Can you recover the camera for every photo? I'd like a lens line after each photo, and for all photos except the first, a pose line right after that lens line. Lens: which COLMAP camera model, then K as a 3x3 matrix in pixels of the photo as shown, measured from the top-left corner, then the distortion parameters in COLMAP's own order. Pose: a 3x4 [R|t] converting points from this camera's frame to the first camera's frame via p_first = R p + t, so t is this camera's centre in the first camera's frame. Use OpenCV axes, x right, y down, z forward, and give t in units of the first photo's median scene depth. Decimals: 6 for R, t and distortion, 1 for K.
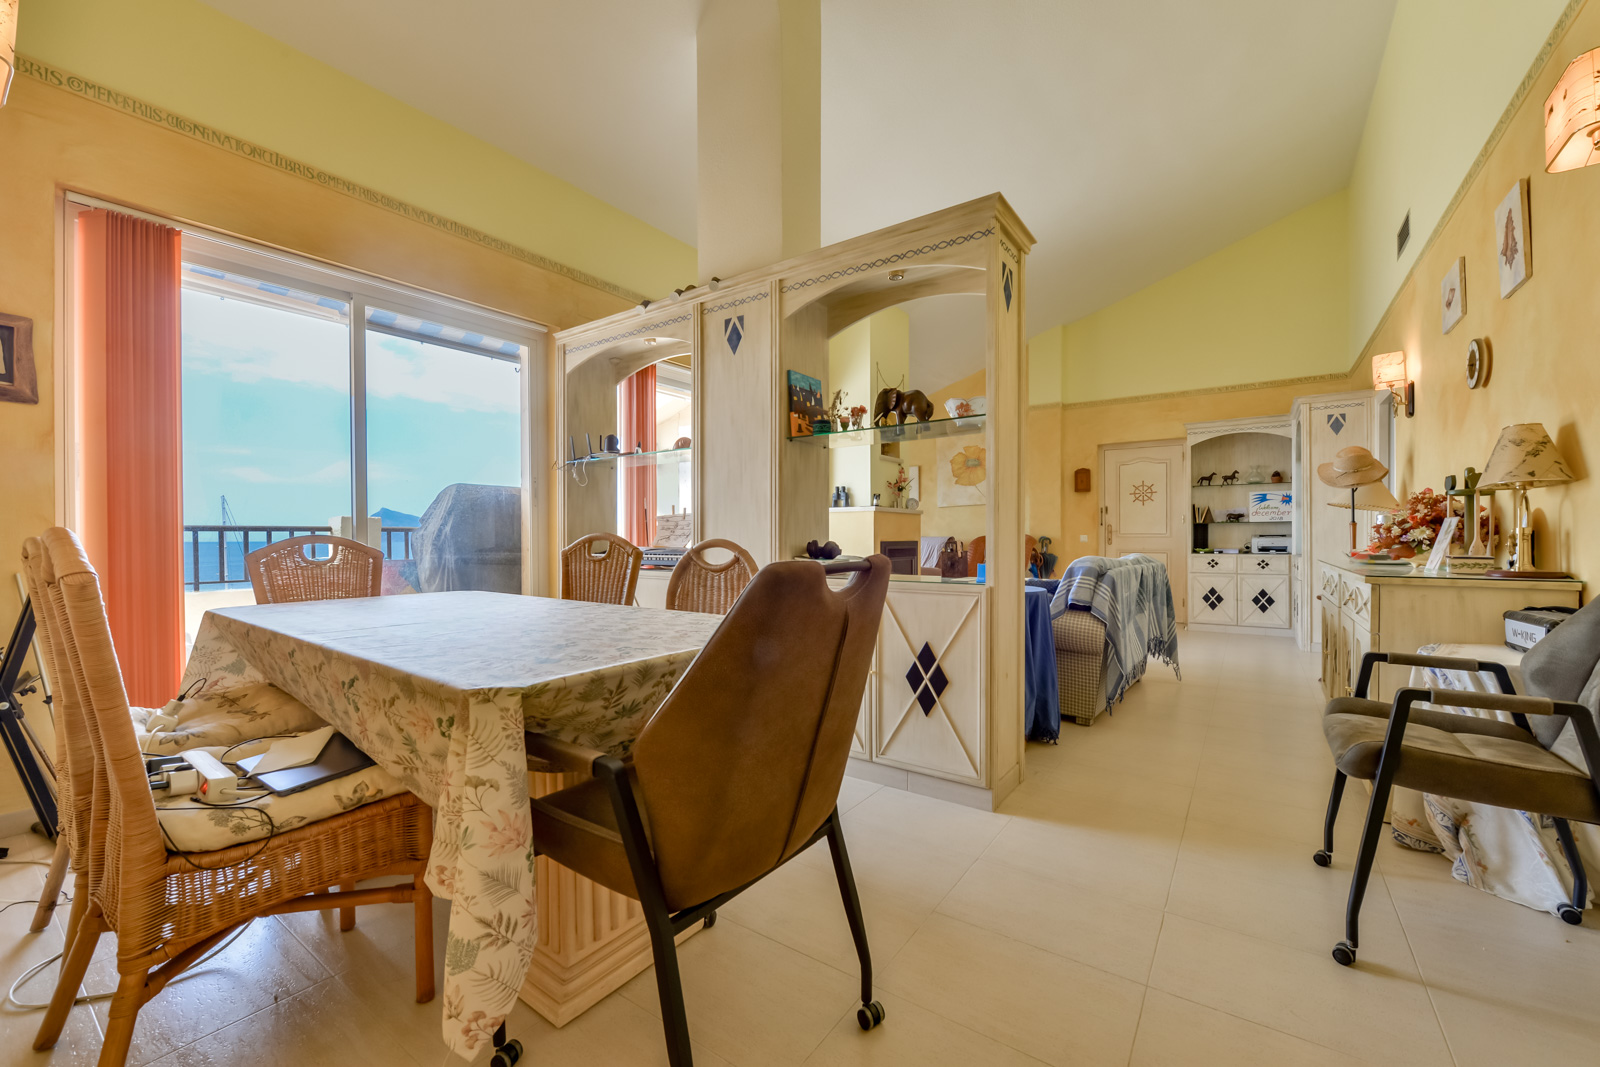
lens RADIAL K [[638.5, 0, 804.6], [0, 638.5, 540.5], [0, 0, 1]] dist [-0.007698, -0.000815]
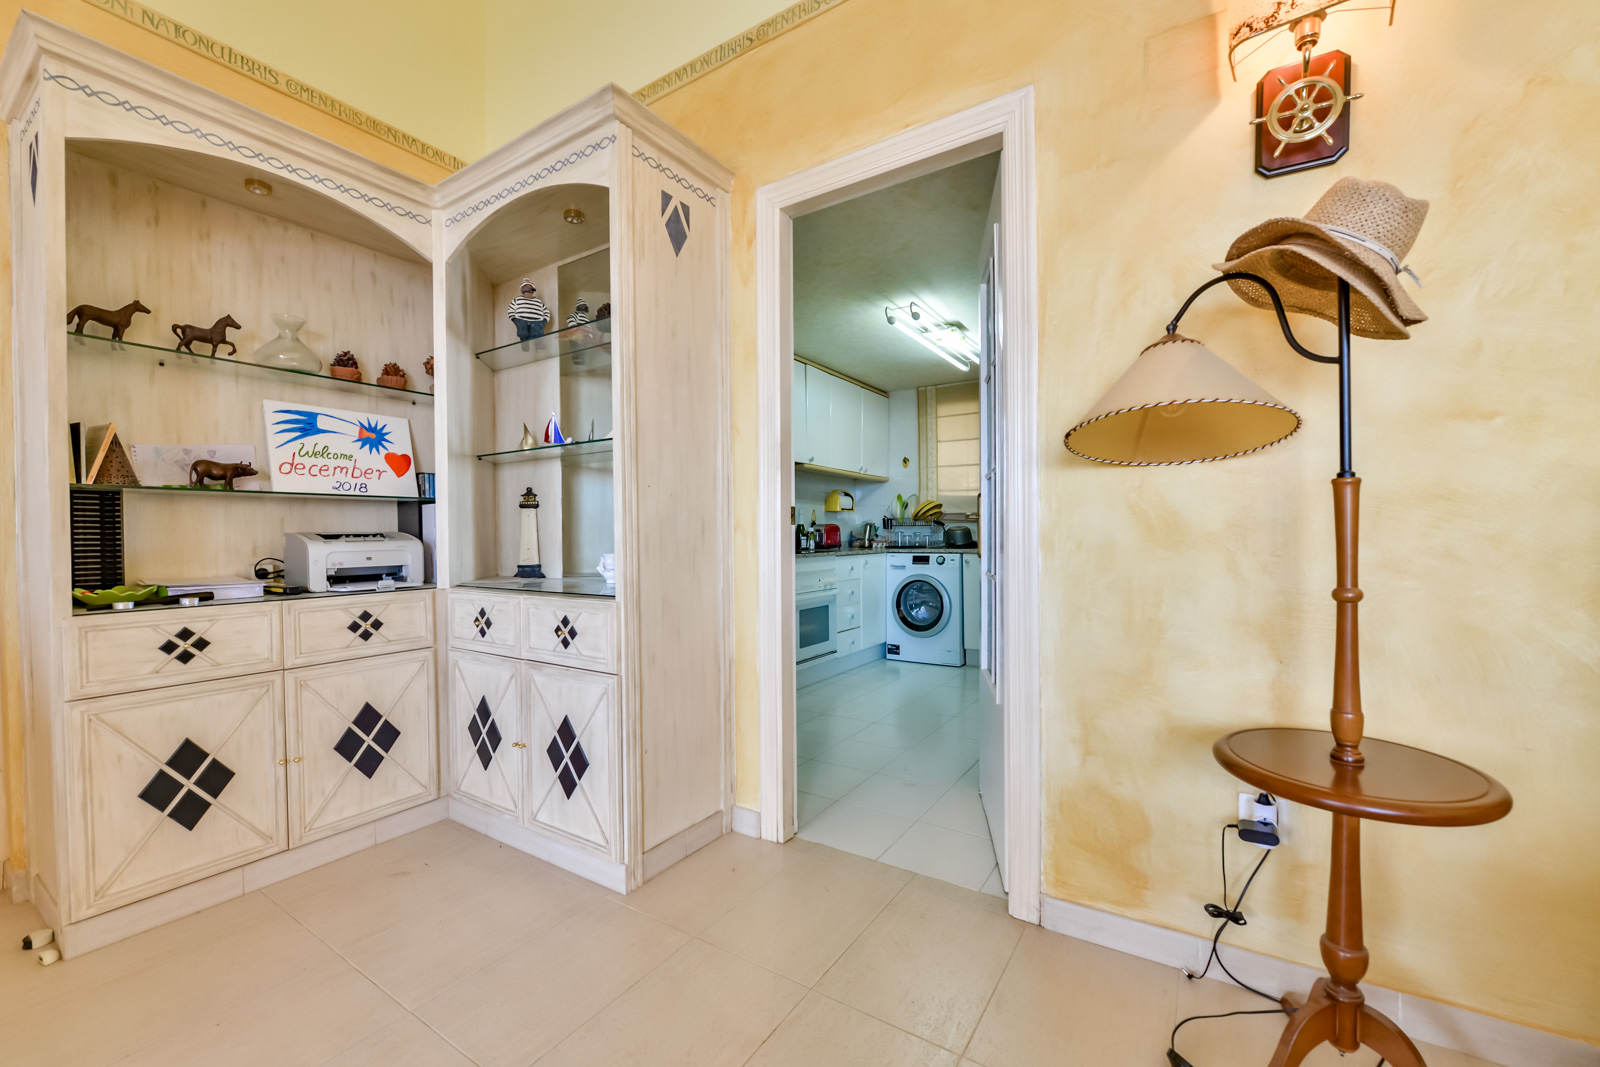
lens RADIAL K [[638.5, 0, 805.7], [0, 638.5, 539.9], [0, 0, 1]] dist [-0.007698, -0.000815]
pose [[-0.038740, -0.007254, 0.999223, 0.595841], [0.012132, 0.999897, 0.007729, -0.007882], [-0.999176, 0.012422, -0.038648, 1.193234]]
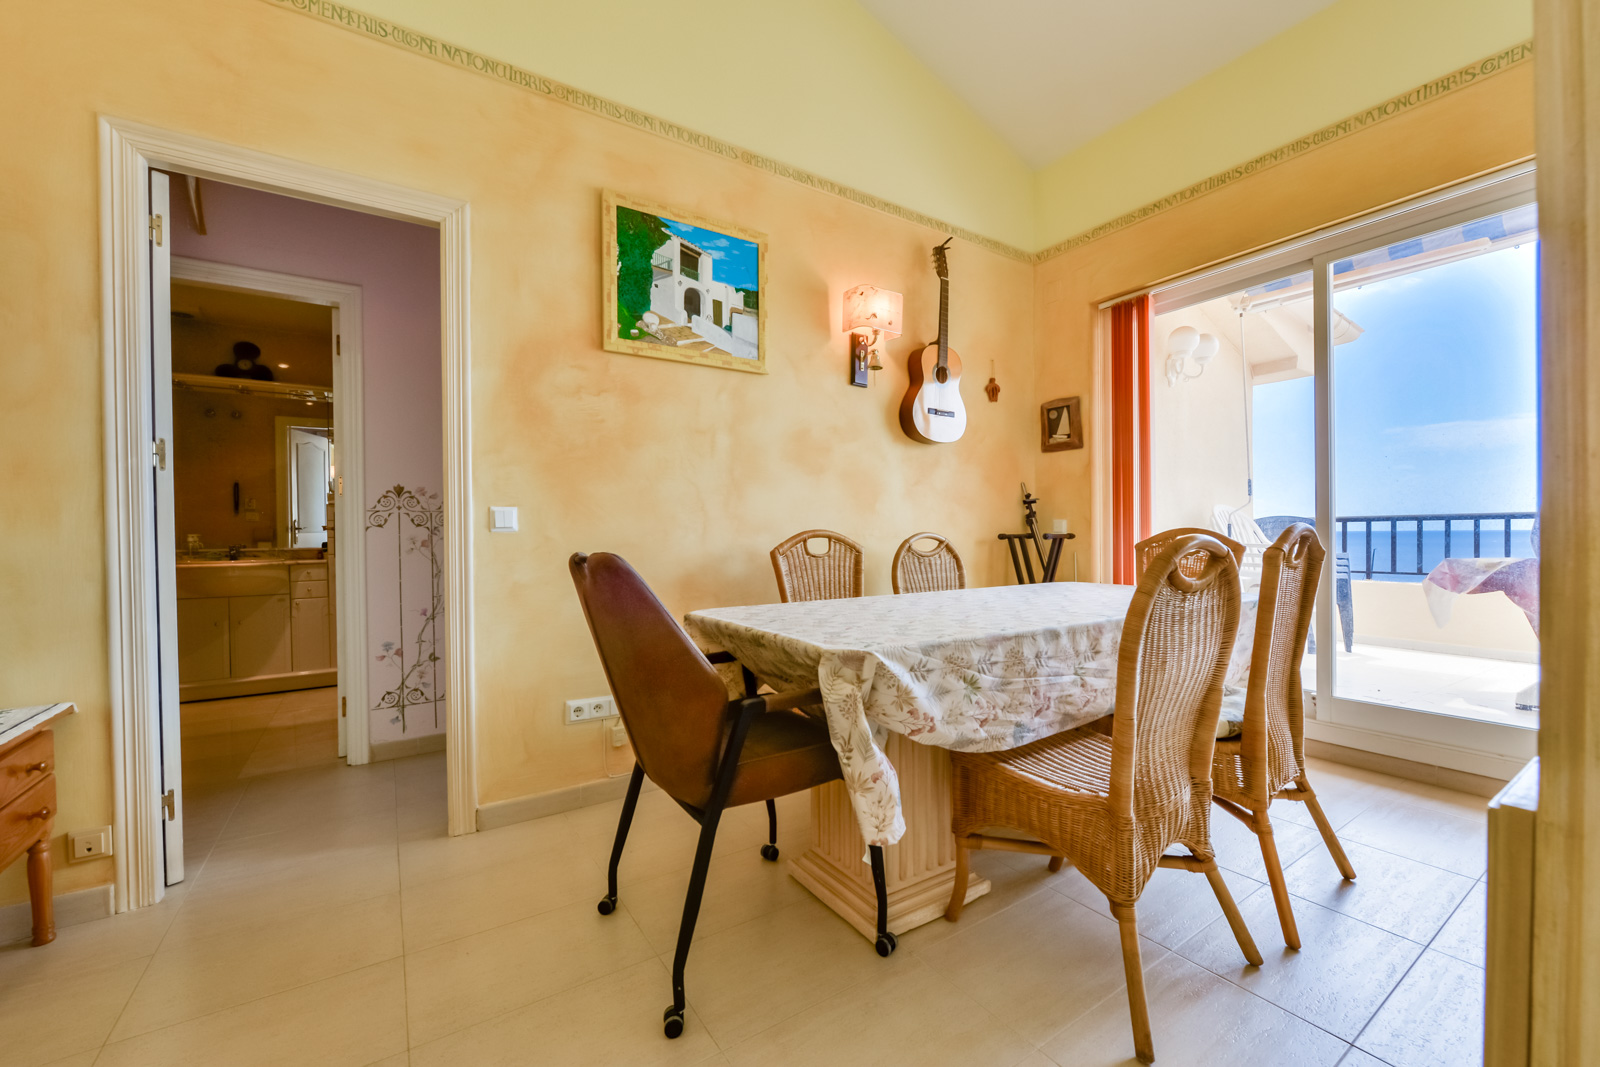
lens RADIAL K [[638.5, 0, 803.3], [0, 638.5, 541.2], [0, 0, 1]] dist [-0.007698, -0.000815]
pose [[-0.363916, 0.013295, -0.931337, 0.290023], [0.007430, 0.999908, 0.011371, -0.000921], [0.931402, -0.002782, -0.363981, 0.475769]]
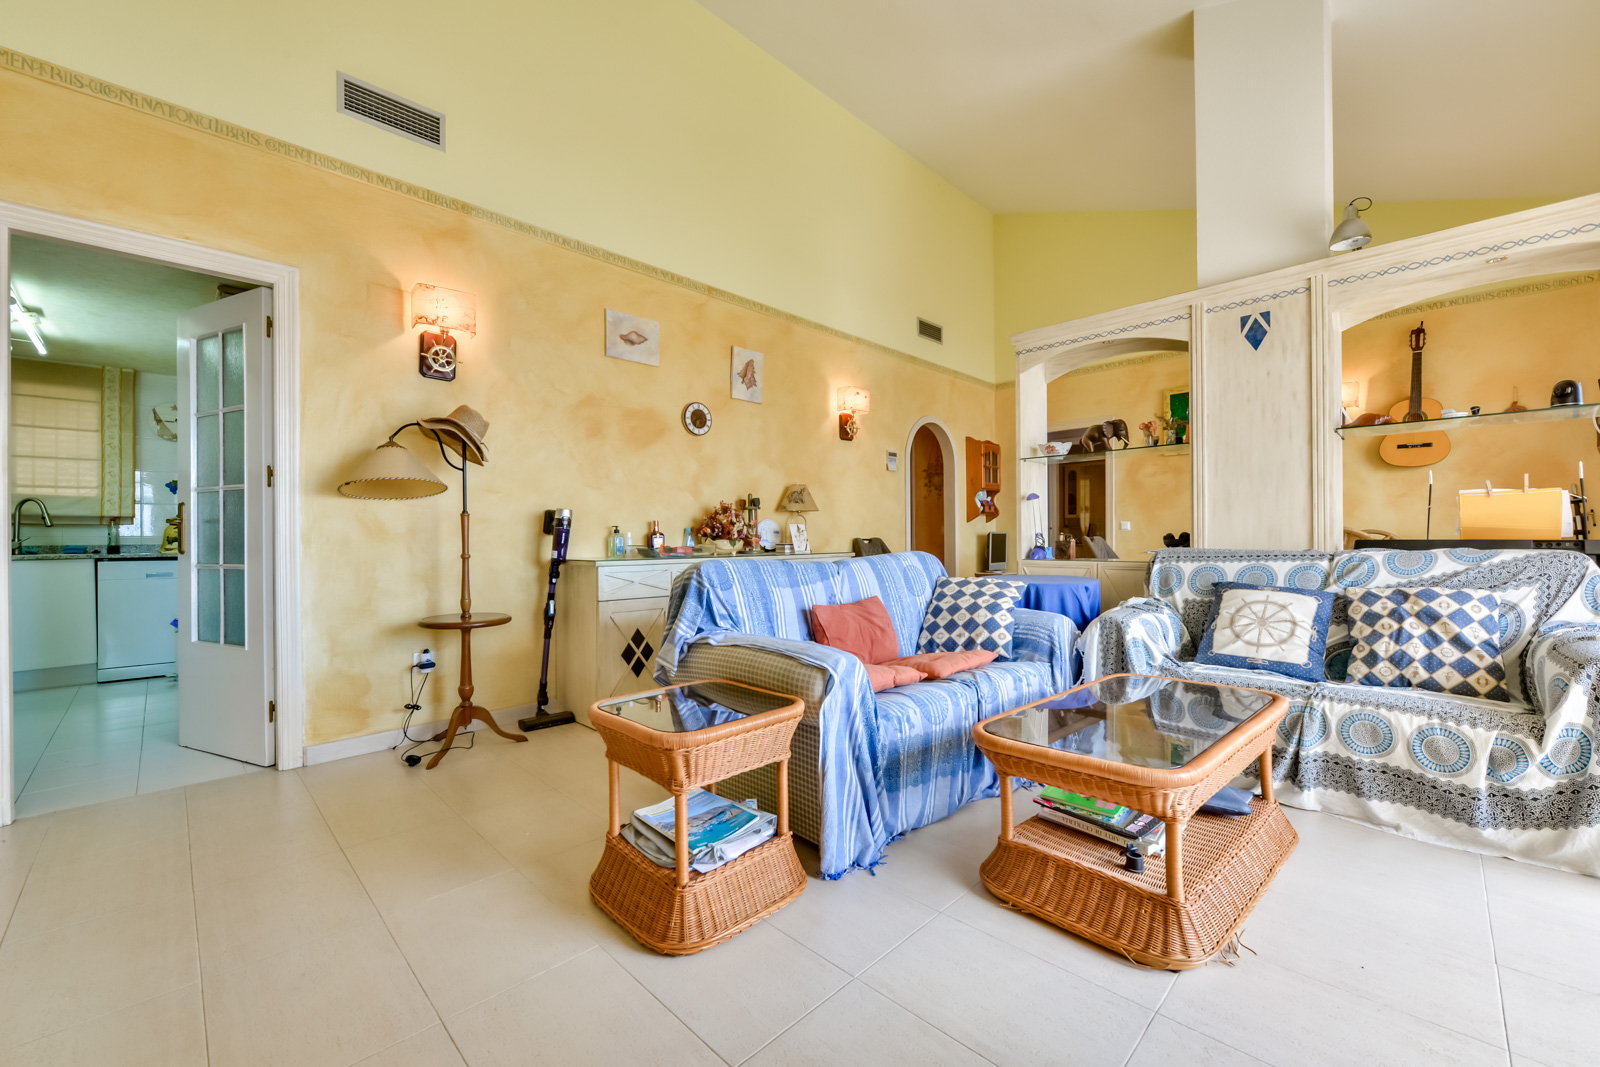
lens RADIAL K [[638.5, 0, 805.1], [0, 638.5, 539.3], [0, 0, 1]] dist [-0.007698, -0.000815]
pose [[-0.985717, 0.007939, 0.168223, 0.361642], [0.008952, 0.999946, 0.005267, 0.000152], [-0.168172, 0.006698, -0.985735, 1.585355]]
